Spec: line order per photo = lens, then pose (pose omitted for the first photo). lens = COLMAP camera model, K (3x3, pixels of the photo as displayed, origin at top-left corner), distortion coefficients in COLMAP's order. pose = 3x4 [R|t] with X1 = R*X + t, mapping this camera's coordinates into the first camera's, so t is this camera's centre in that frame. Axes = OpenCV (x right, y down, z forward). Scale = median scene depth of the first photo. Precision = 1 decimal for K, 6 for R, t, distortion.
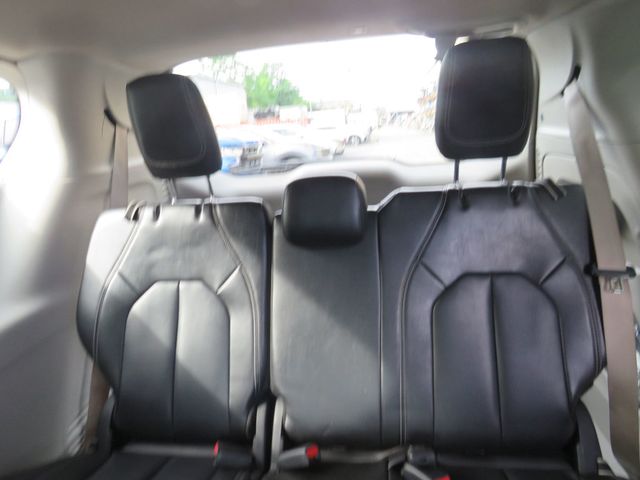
lens RADIAL K [[492.8, 0, 318.4], [0, 492.8, 240.2], [0, 0, 1]] dist [-0.006654, 0.001598]
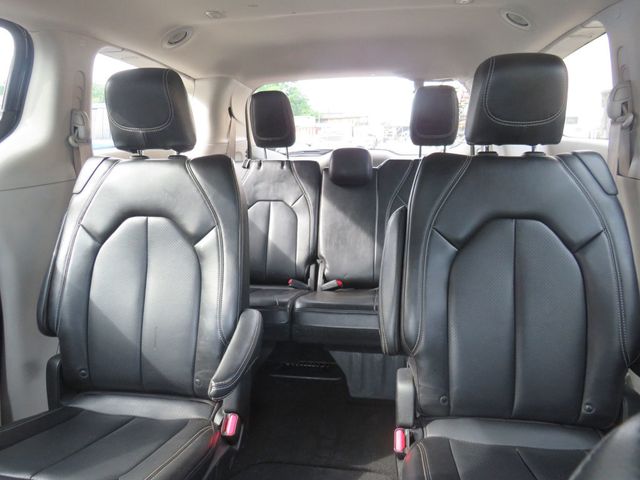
lens RADIAL K [[492.8, 0, 321.4], [0, 492.8, 239.8], [0, 0, 1]] dist [-0.006654, 0.001598]
pose [[0.998214, 0.059454, 0.005796, -0.092661], [-0.059312, 0.997991, -0.022265, 0.267036], [-0.007108, 0.021881, 0.999735, -0.896296]]
